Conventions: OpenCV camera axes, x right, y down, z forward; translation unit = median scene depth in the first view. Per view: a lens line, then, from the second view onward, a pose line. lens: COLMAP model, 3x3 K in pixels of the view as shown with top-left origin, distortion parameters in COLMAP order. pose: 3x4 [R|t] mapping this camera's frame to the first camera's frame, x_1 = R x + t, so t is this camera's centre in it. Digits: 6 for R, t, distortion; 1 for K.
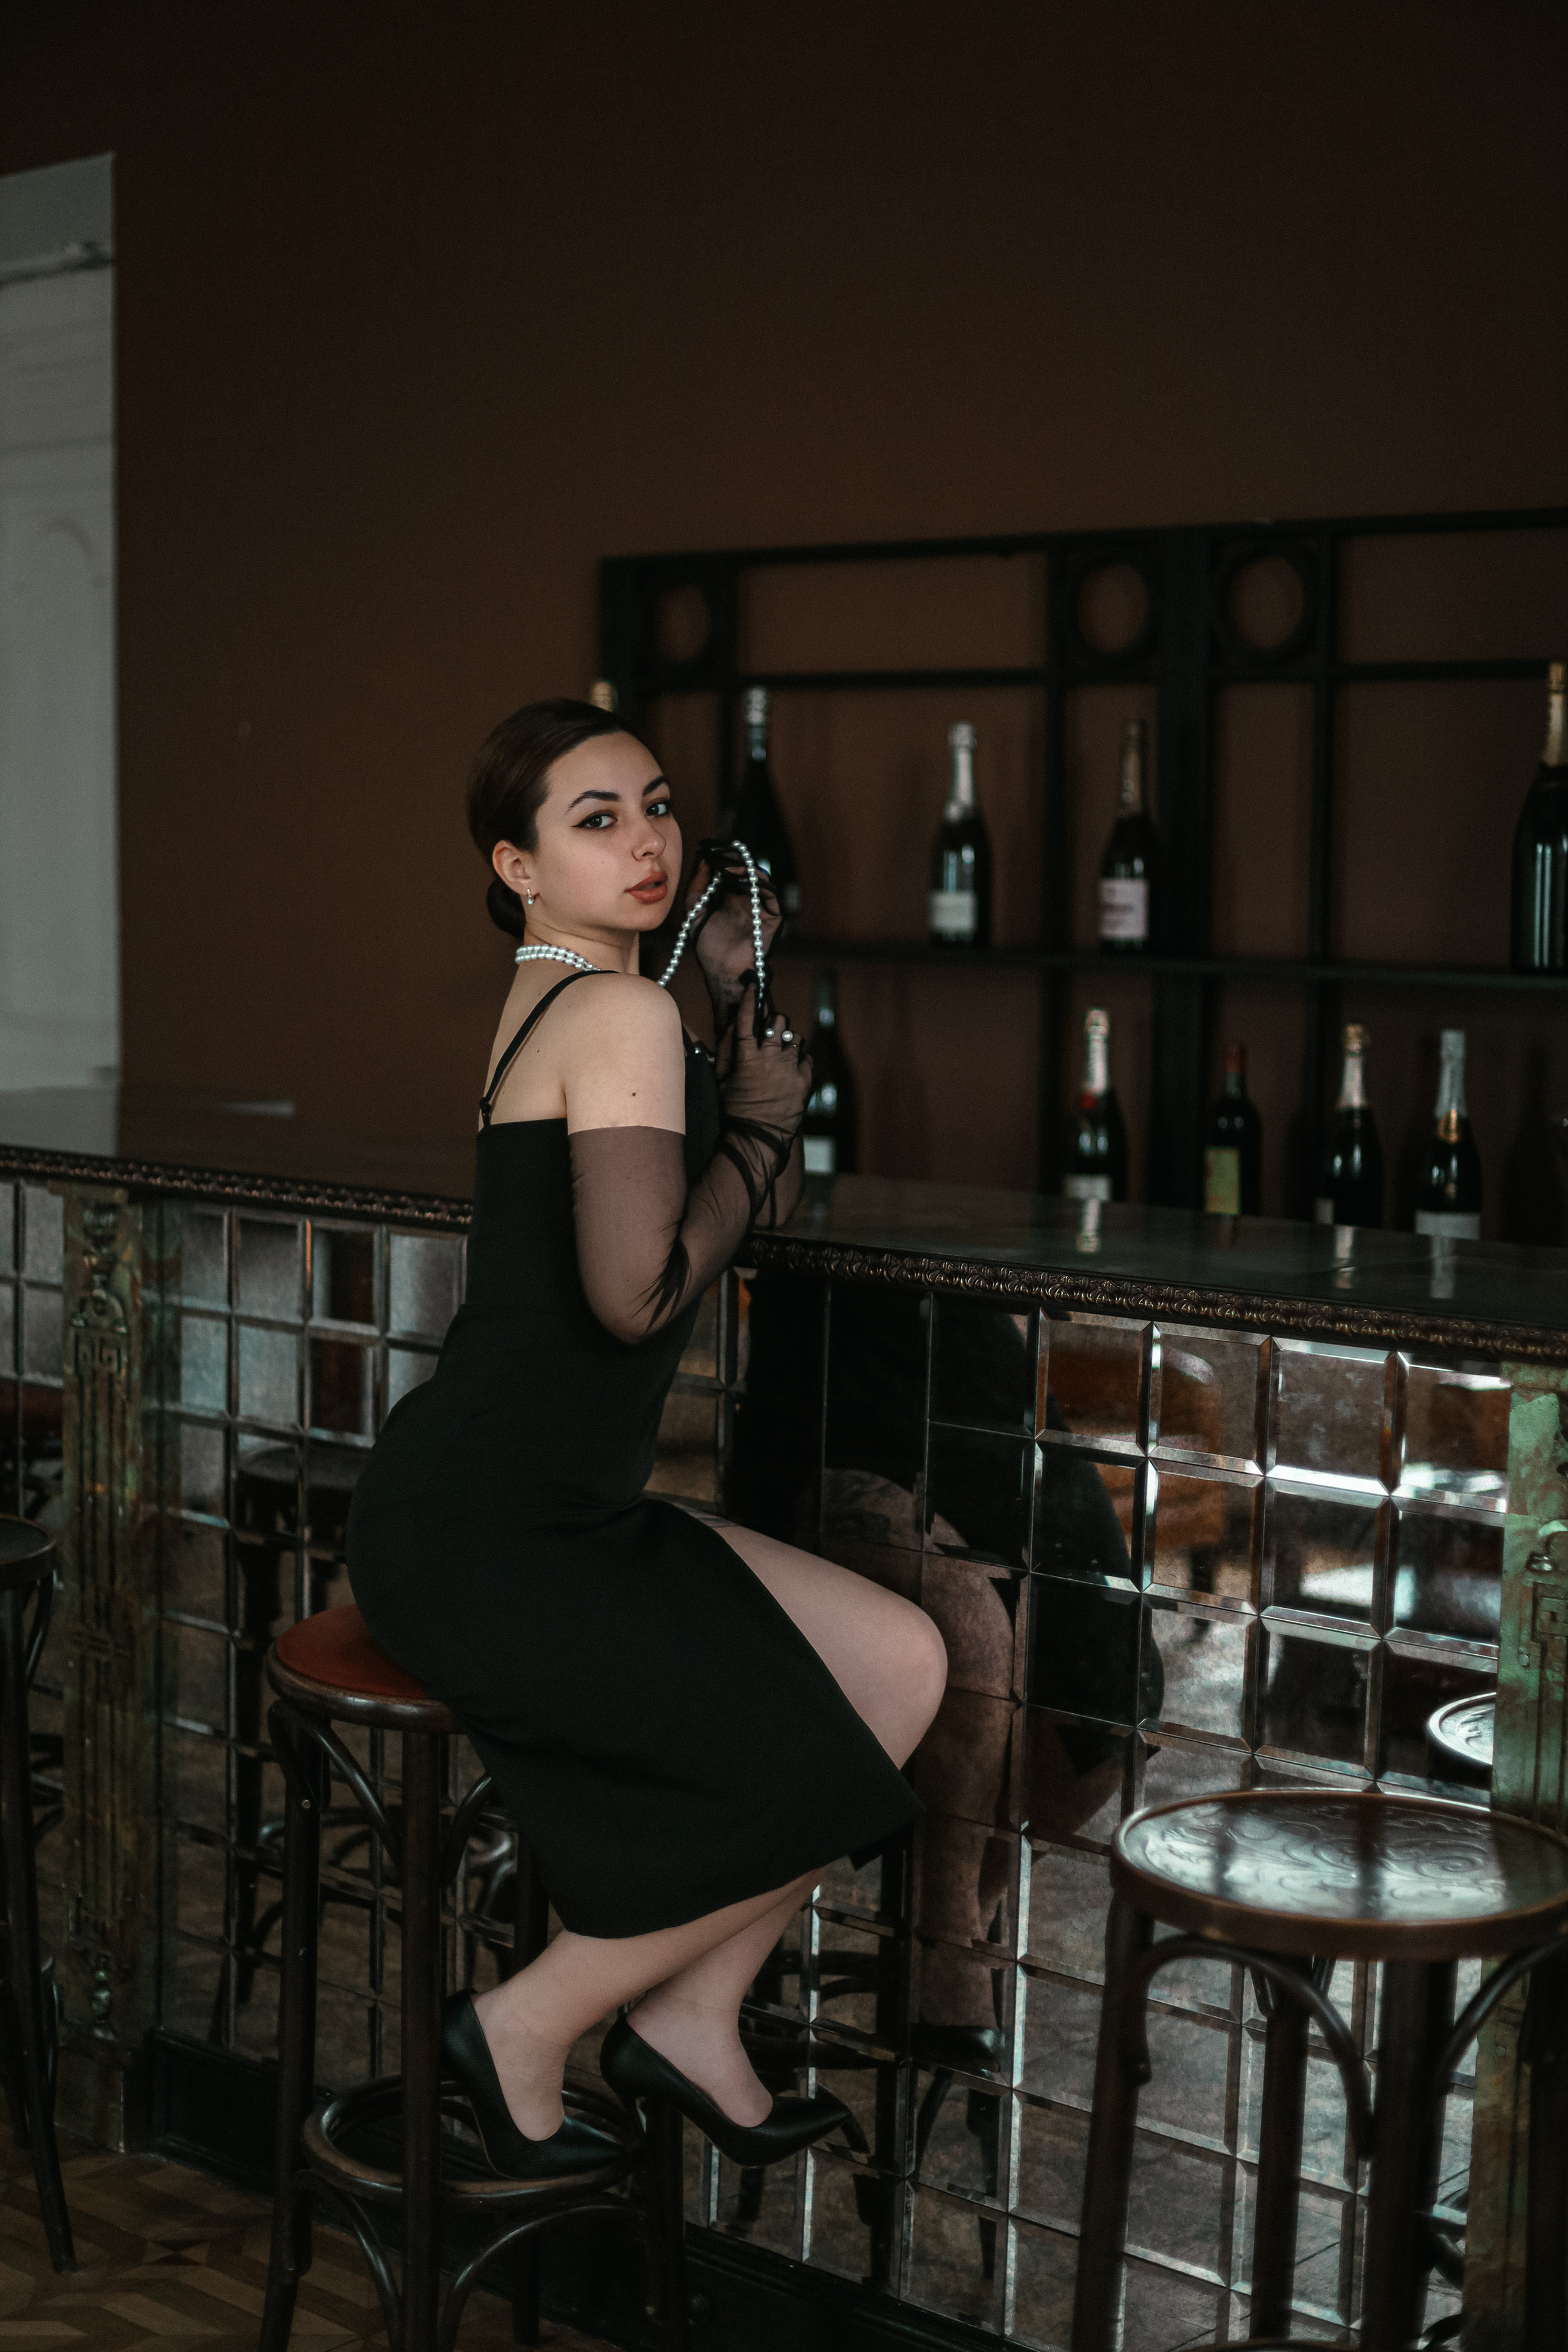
lens RADIAL K [[3462.8, 0, 784.0], [0, 3462.8, 1176.0], [0, 0, 1]] dist [-0.136020, 0.138198]
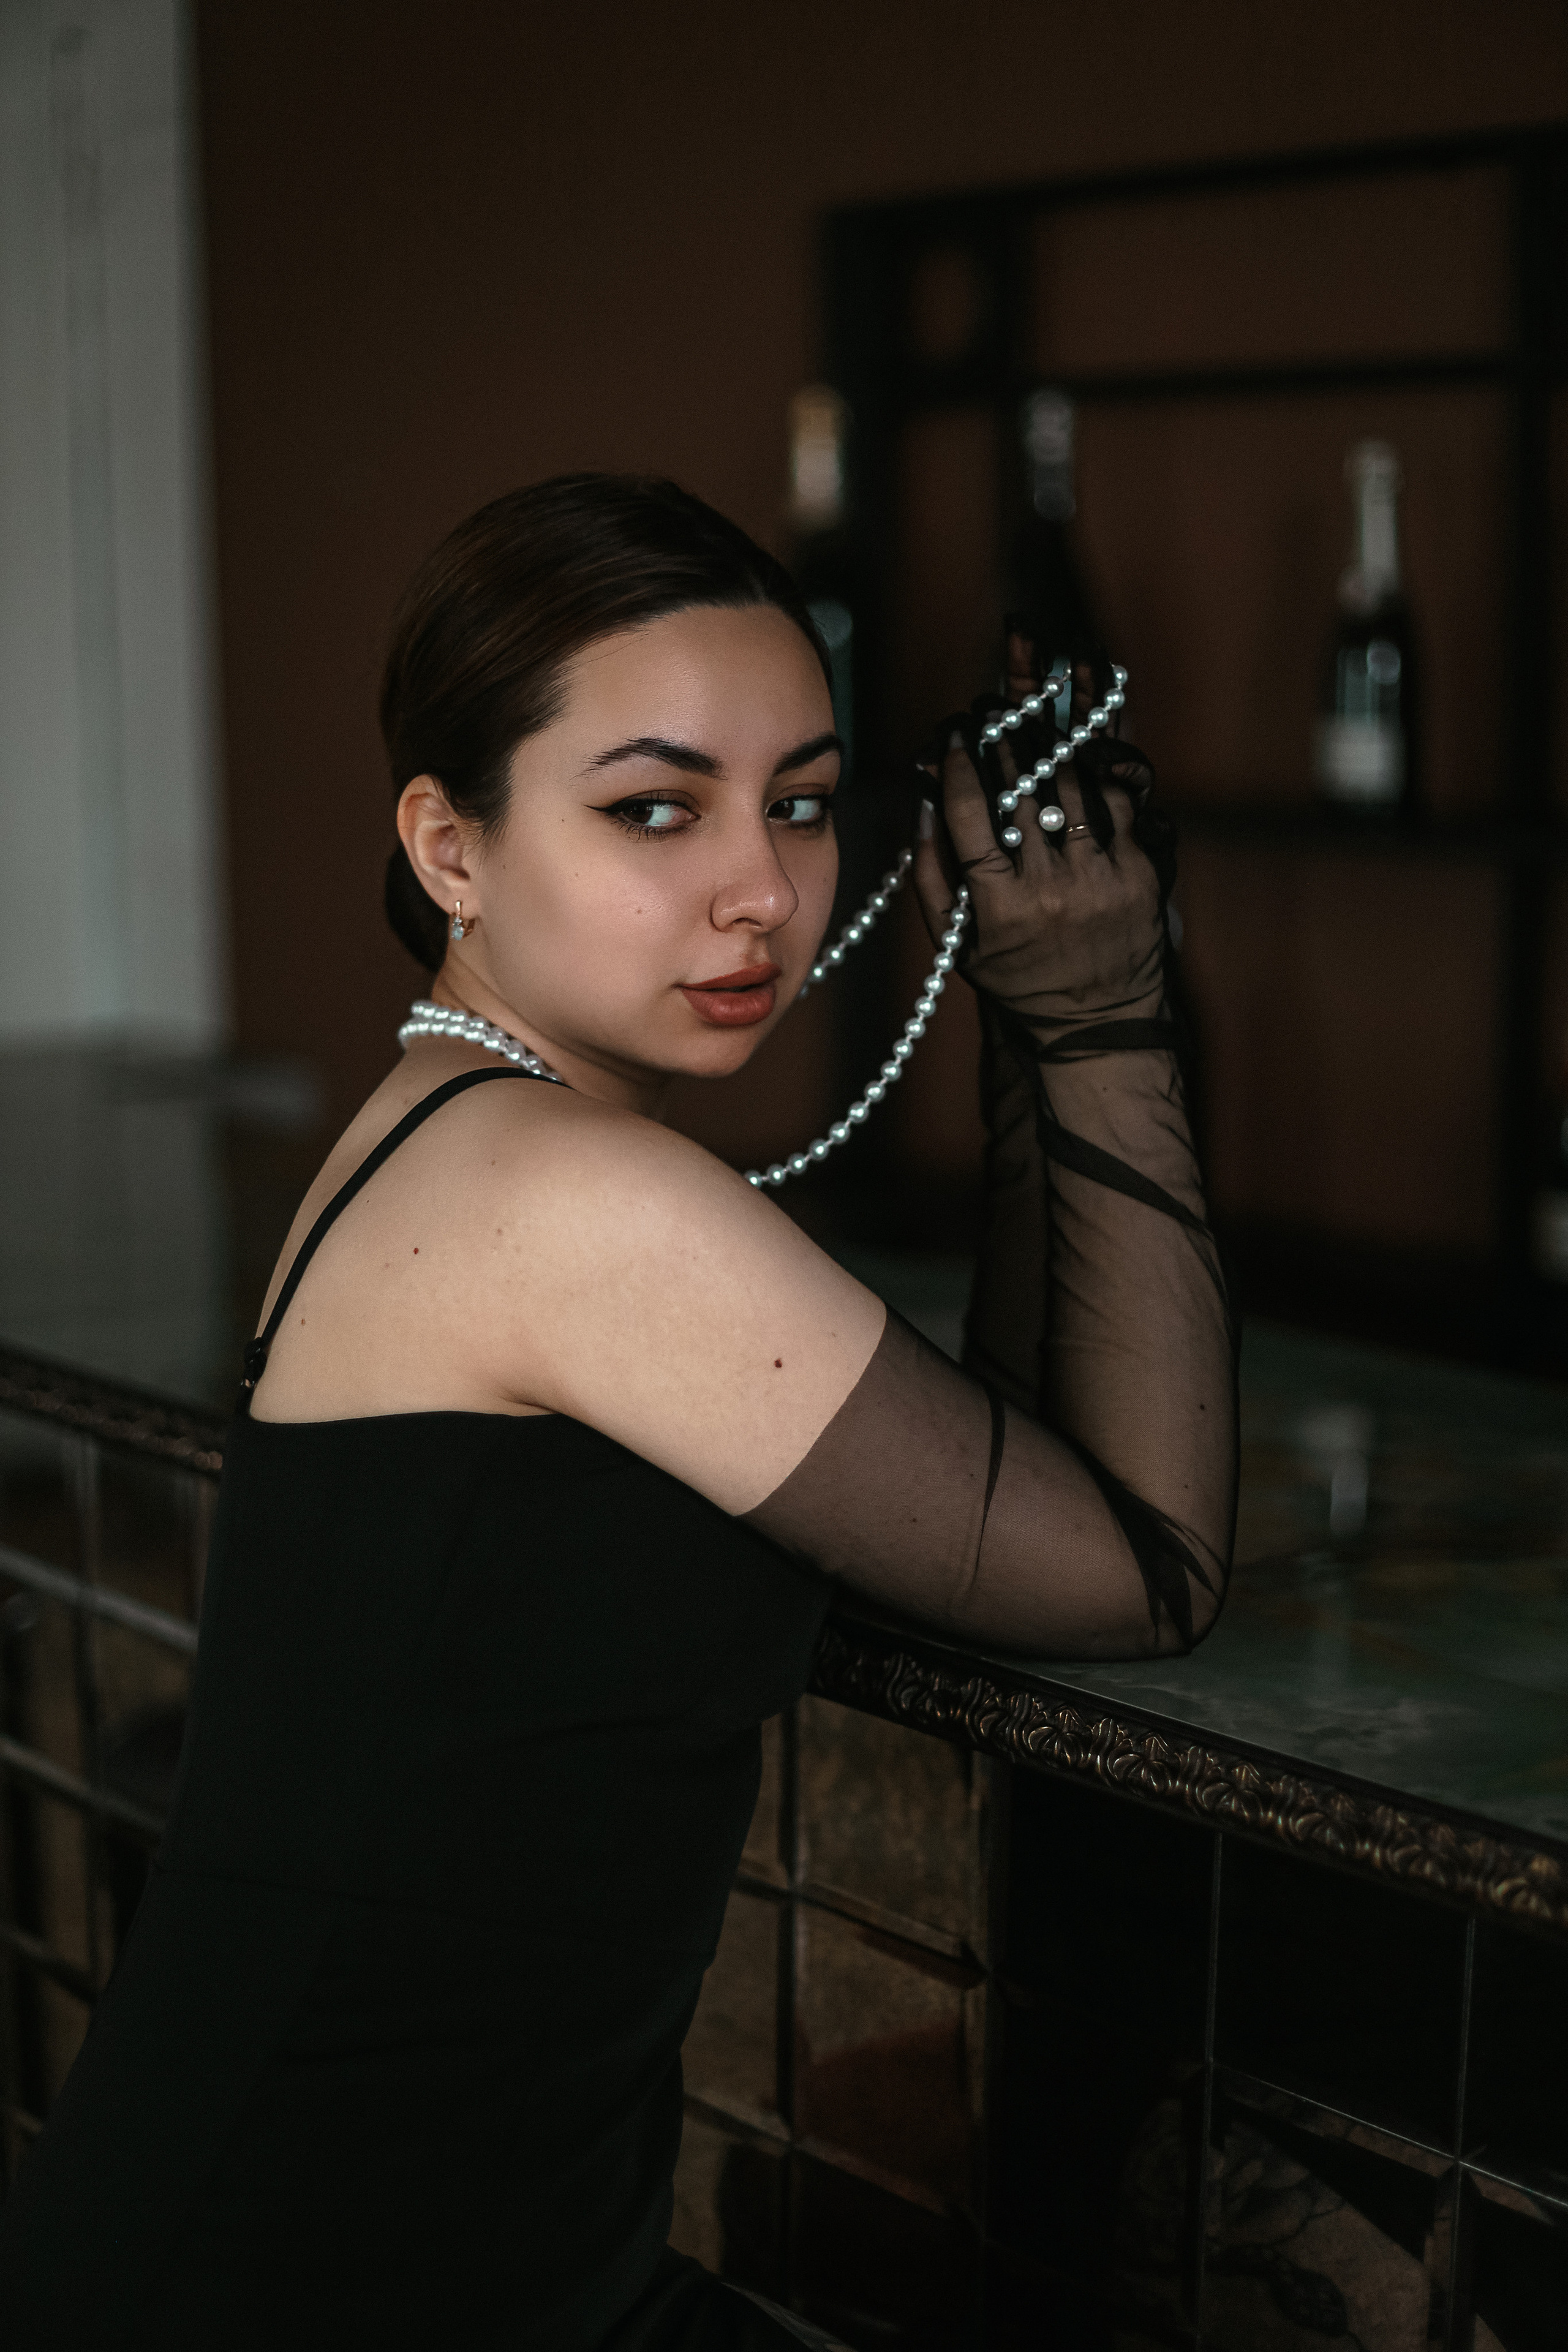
lens RADIAL K [[3488.8, 0, 784.0], [0, 3488.8, 1176.0], [0, 0, 1]] dist [-0.147542, 0.093016]
pose [[0.991286, 0.004741, -0.131640, 0.036075], [0.004332, 0.997638, 0.068551, -0.055404], [0.131654, -0.068524, 0.988925, 0.463237]]
